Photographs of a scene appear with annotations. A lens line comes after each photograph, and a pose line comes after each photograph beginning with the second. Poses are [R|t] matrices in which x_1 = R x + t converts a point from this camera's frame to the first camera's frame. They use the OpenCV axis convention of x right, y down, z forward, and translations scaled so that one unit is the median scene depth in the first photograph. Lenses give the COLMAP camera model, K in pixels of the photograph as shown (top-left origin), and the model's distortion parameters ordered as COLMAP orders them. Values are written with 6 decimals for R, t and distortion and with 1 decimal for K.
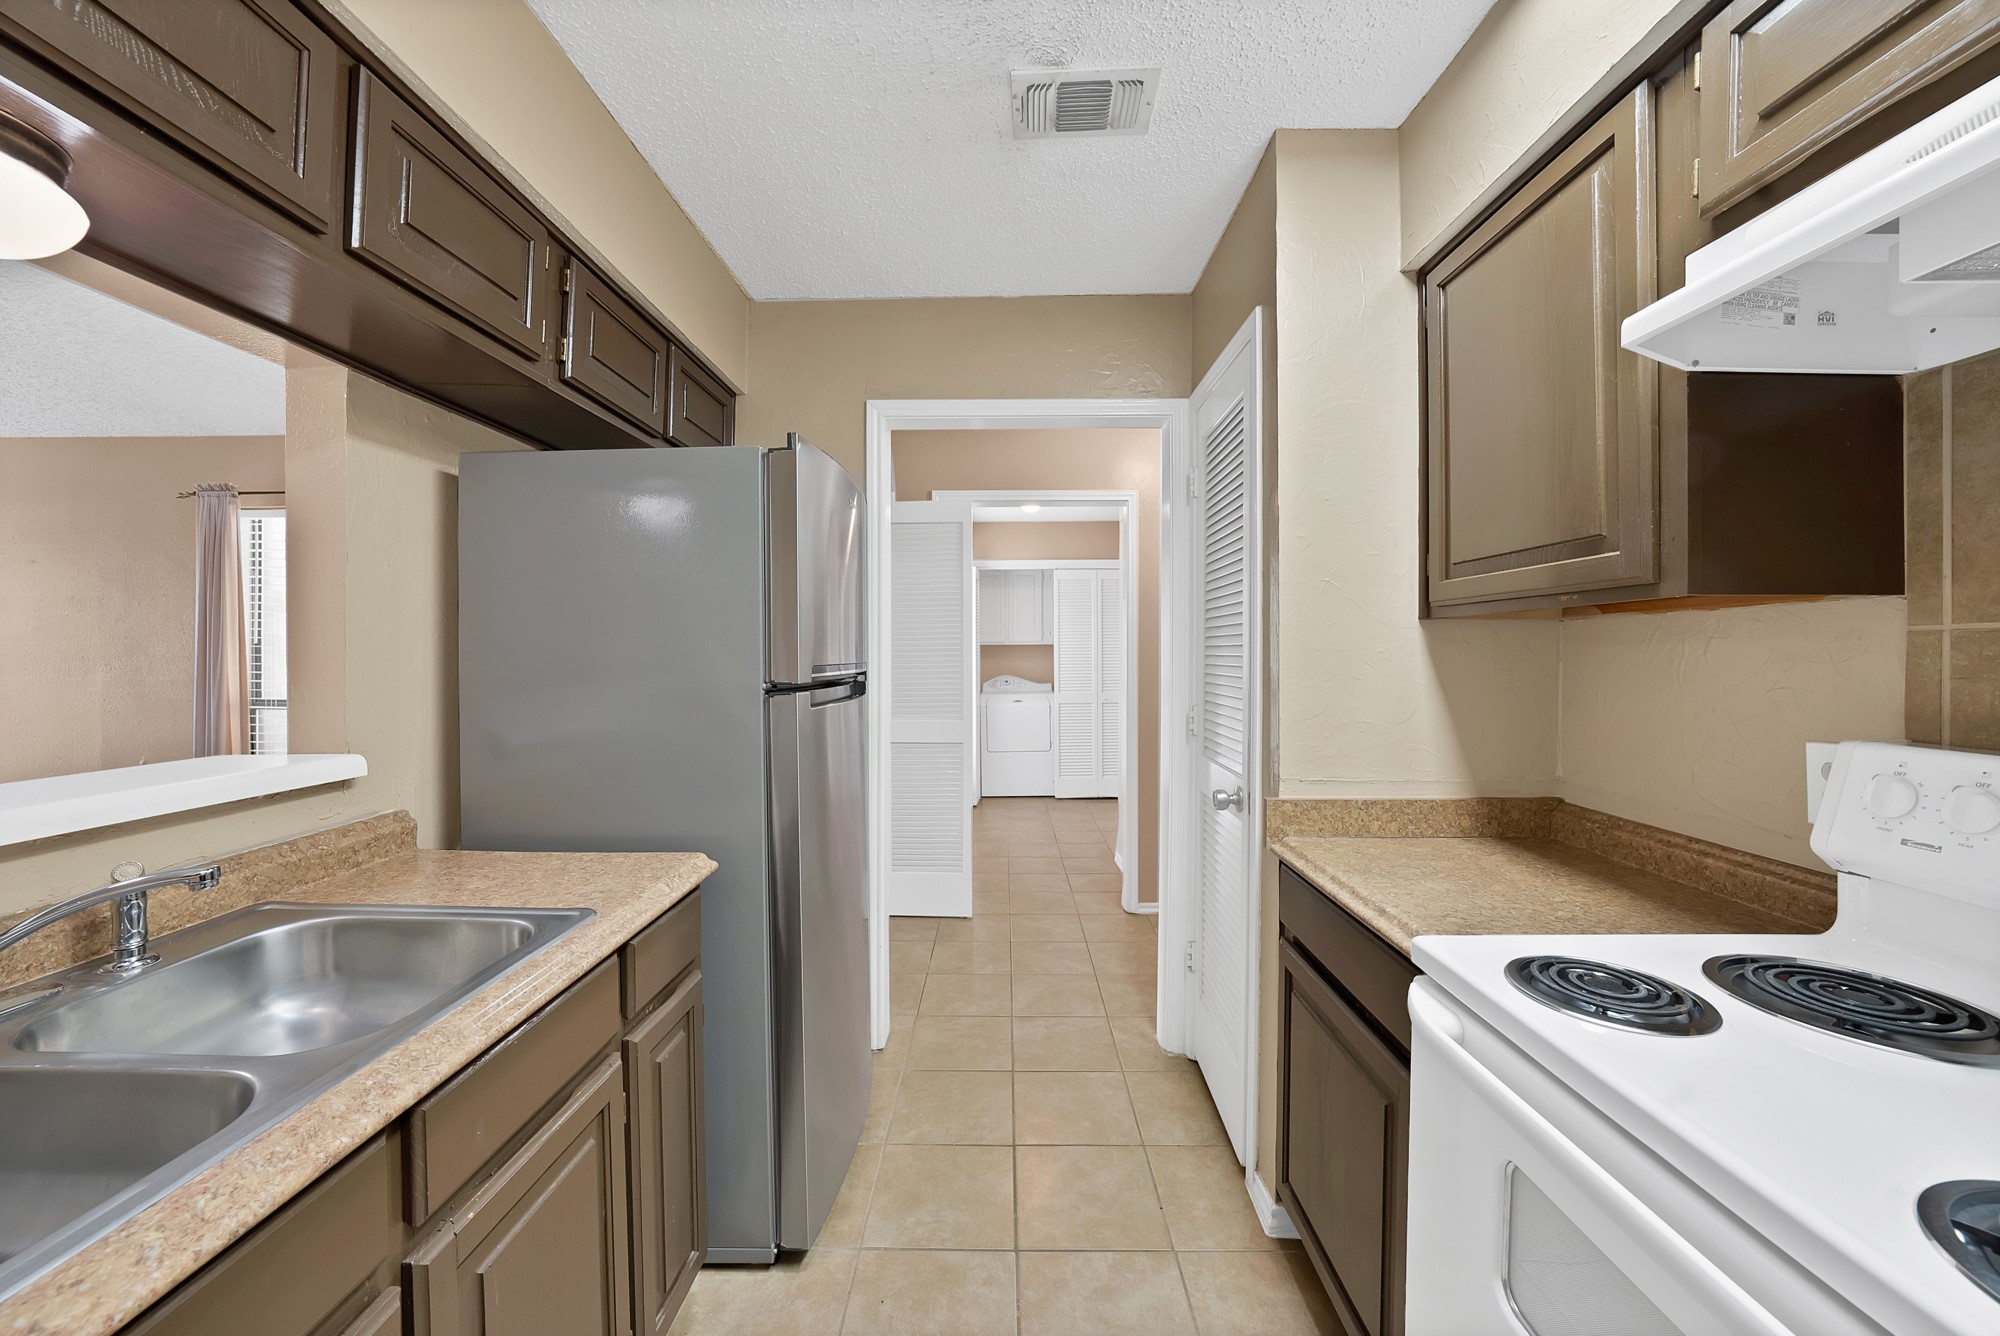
lens RADIAL K [[732.7, 0, 1000.0], [0, 732.7, 668.0], [0, 0, 1]] dist [-0.033111, 0.007732]
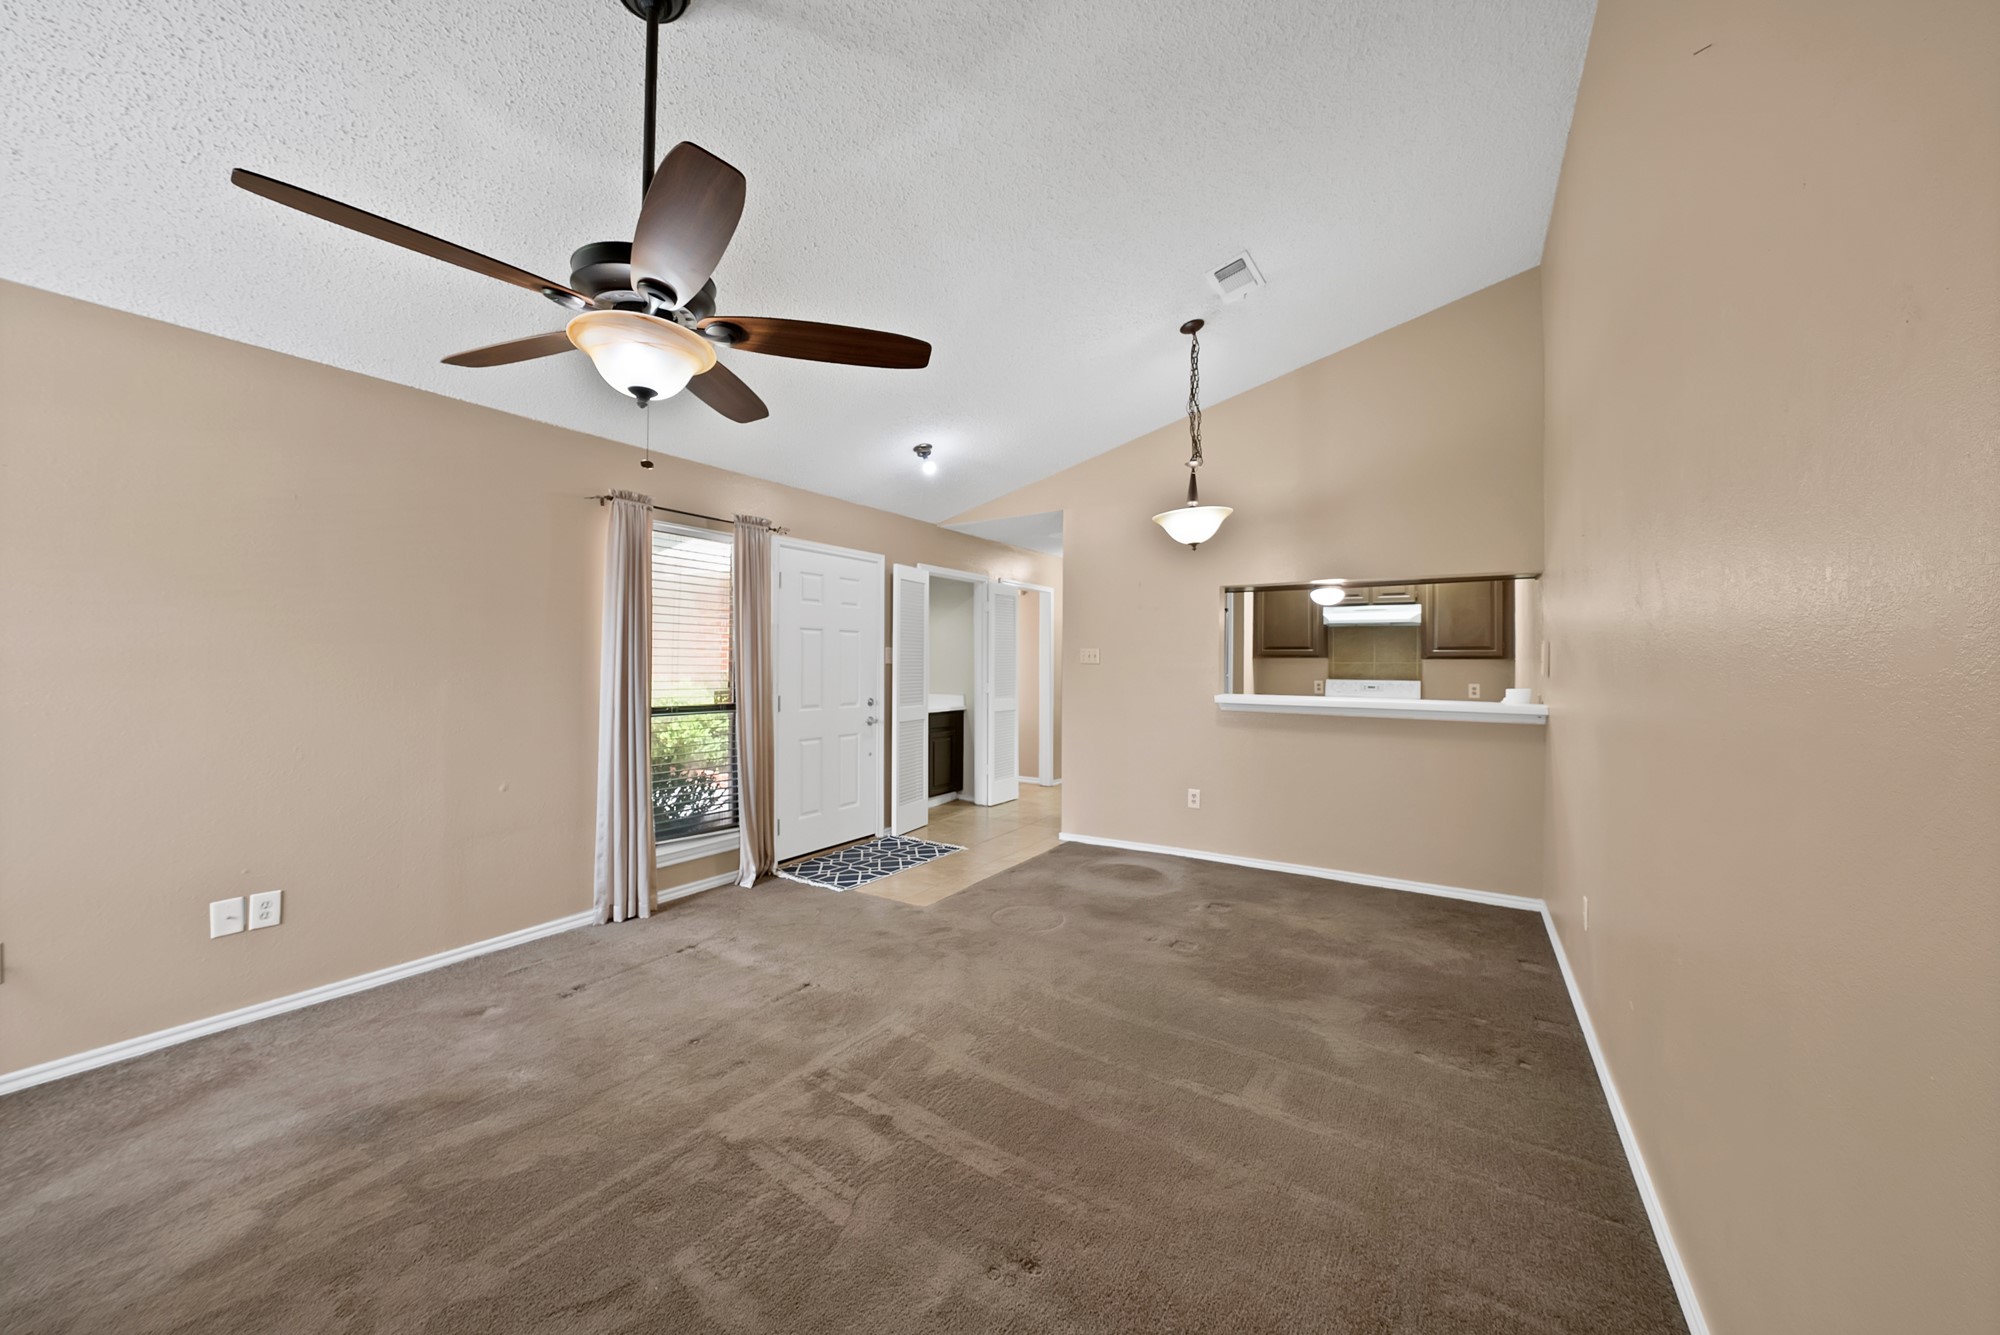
lens RADIAL K [[712.7, 0, 996.5], [0, 712.7, 660.6], [0, 0, 1]] dist [-0.028615, 0.007097]
pose [[0.532035, 0.005458, 0.846705, -5.382611], [0.007729, 0.999906, -0.011302, -0.021894], [-0.846687, 0.012558, 0.531943, 0.109535]]
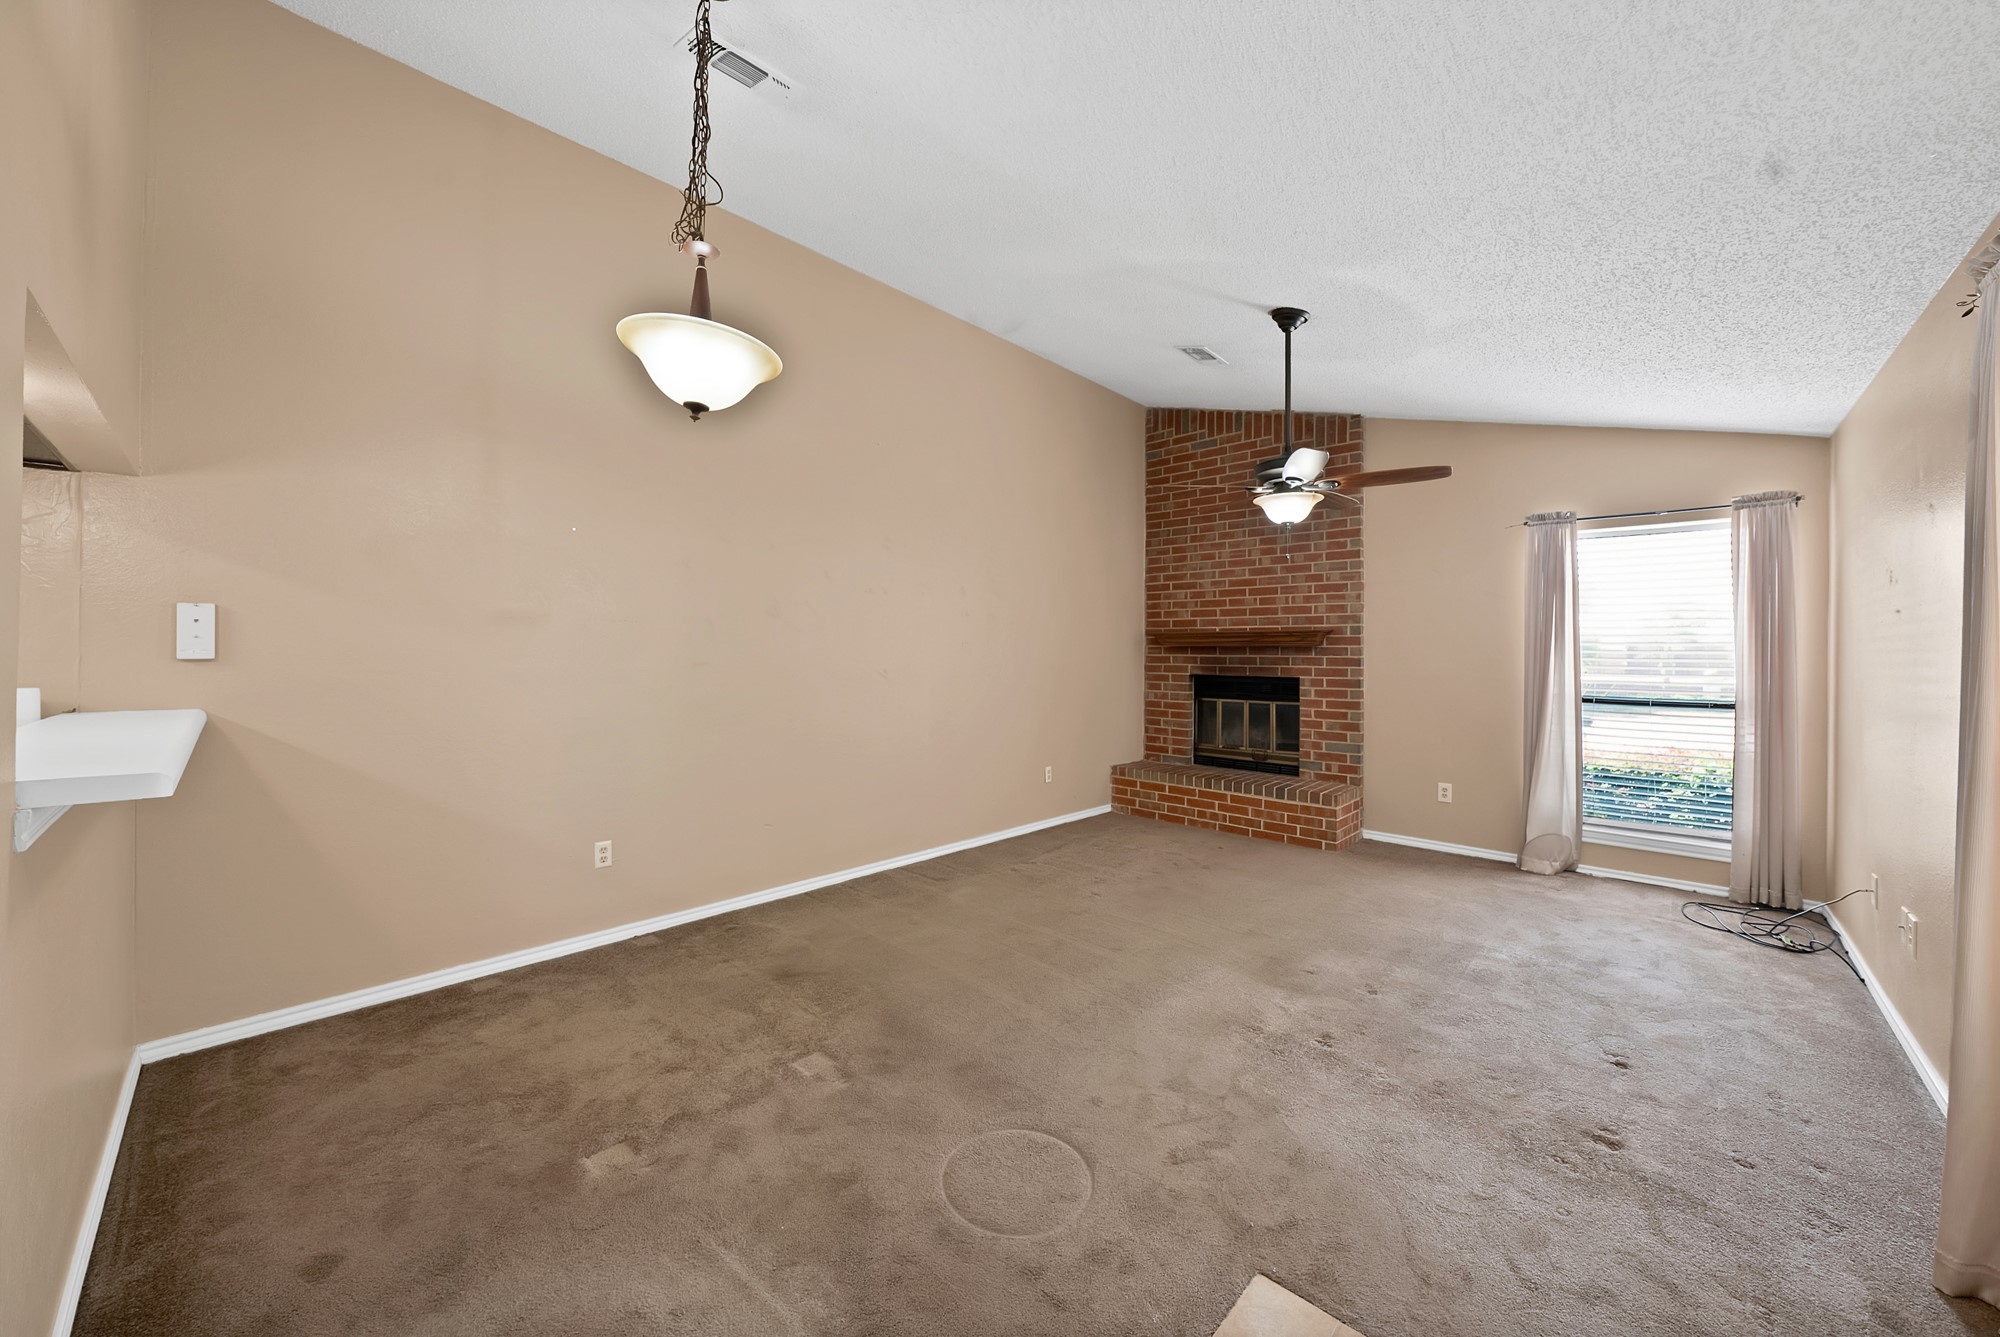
lens RADIAL K [[734.5, 0, 1004.0], [0, 734.5, 650.3], [0, 0, 1]] dist [-0.017738, 0.000052]
pose [[-0.670538, -0.006800, -0.741844, -1.328570], [-0.021445, 0.999718, 0.010220, -0.062441], [0.741566, 0.022762, -0.670494, 2.765735]]
